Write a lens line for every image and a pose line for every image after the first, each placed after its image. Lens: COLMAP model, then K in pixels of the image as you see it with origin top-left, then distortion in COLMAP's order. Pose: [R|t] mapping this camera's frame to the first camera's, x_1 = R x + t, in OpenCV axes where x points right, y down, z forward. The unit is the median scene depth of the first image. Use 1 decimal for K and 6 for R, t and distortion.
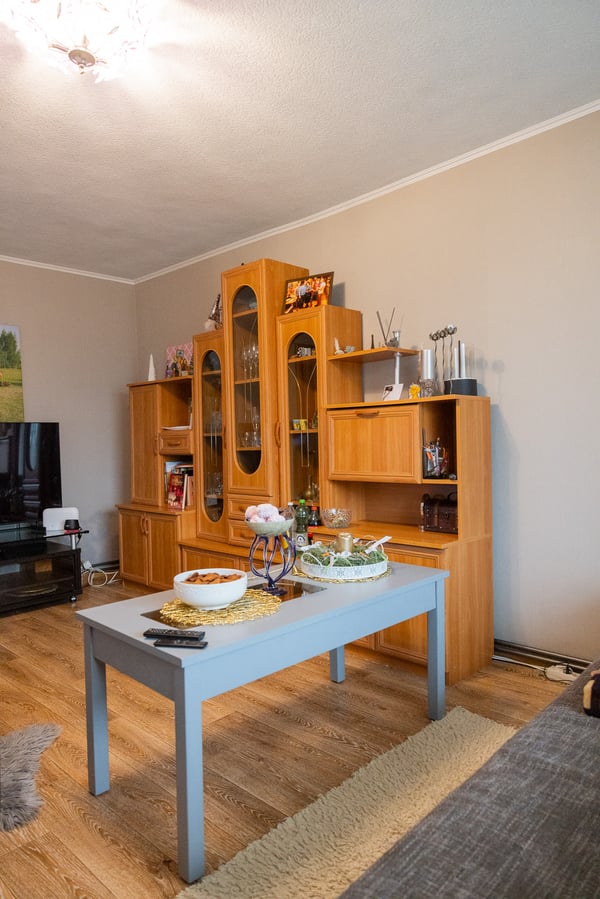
lens RADIAL K [[610.2, 0, 335.0], [0, 610.2, 453.3], [0, 0, 1]] dist [-0.001875, -0.002761]
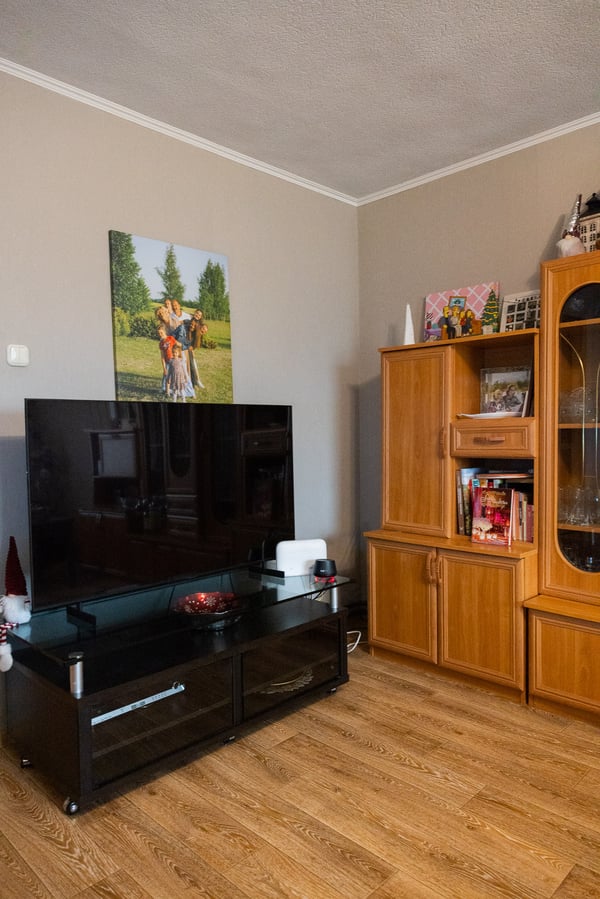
lens RADIAL K [[592.3, 0, 299.9], [0, 592.3, 460.0], [0, 0, 1]] dist [-0.025823, -0.002347]
pose [[0.998751, 0.009573, -0.049044, -0.410127], [-0.008967, 0.999881, 0.012548, -0.000854], [0.049158, -0.012092, 0.998718, 0.377729]]
